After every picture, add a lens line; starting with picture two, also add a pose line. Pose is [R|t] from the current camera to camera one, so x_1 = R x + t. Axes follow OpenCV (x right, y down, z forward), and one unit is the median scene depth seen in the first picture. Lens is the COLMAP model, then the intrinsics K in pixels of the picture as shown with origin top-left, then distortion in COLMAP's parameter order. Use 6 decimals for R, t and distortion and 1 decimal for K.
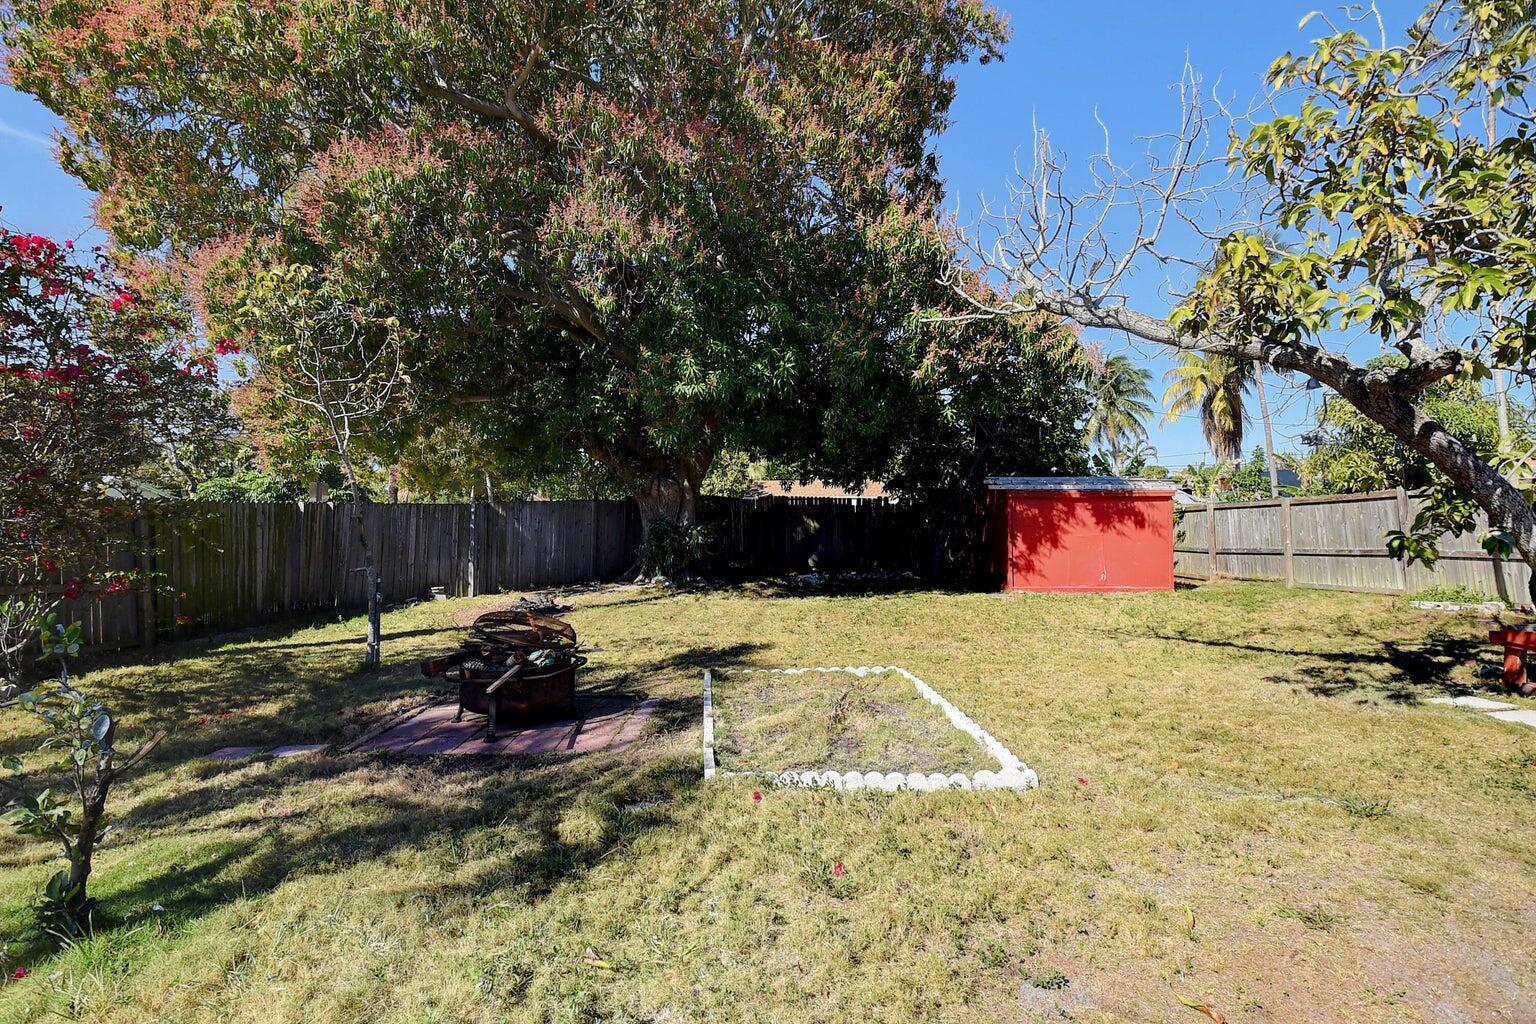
lens RADIAL K [[673.0, 0, 765.1], [0, 673.0, 502.1], [0, 0, 1]] dist [-0.018722, 0.000040]
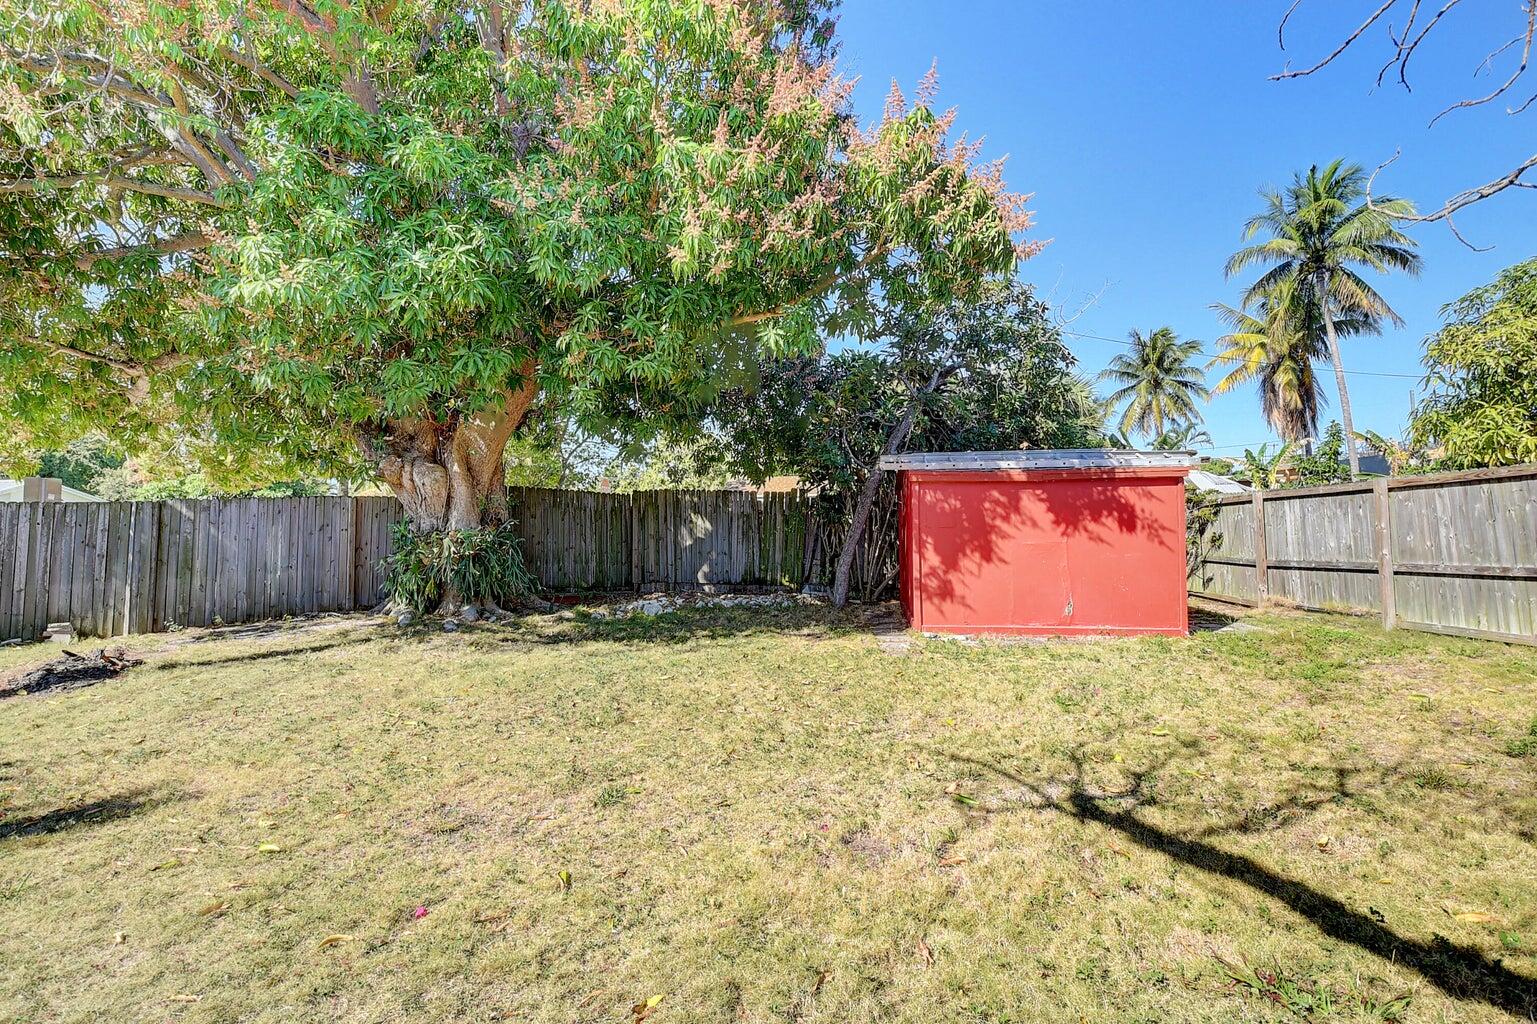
lens RADIAL K [[688.0, 0, 769.7], [0, 688.0, 498.6], [0, 0, 1]] dist [0.000247, -0.010315]
pose [[0.998523, -0.008920, -0.053586, 0.240076], [0.008523, 0.999934, -0.007640, 0.011058], [0.053650, 0.007172, 0.998534, 0.320454]]
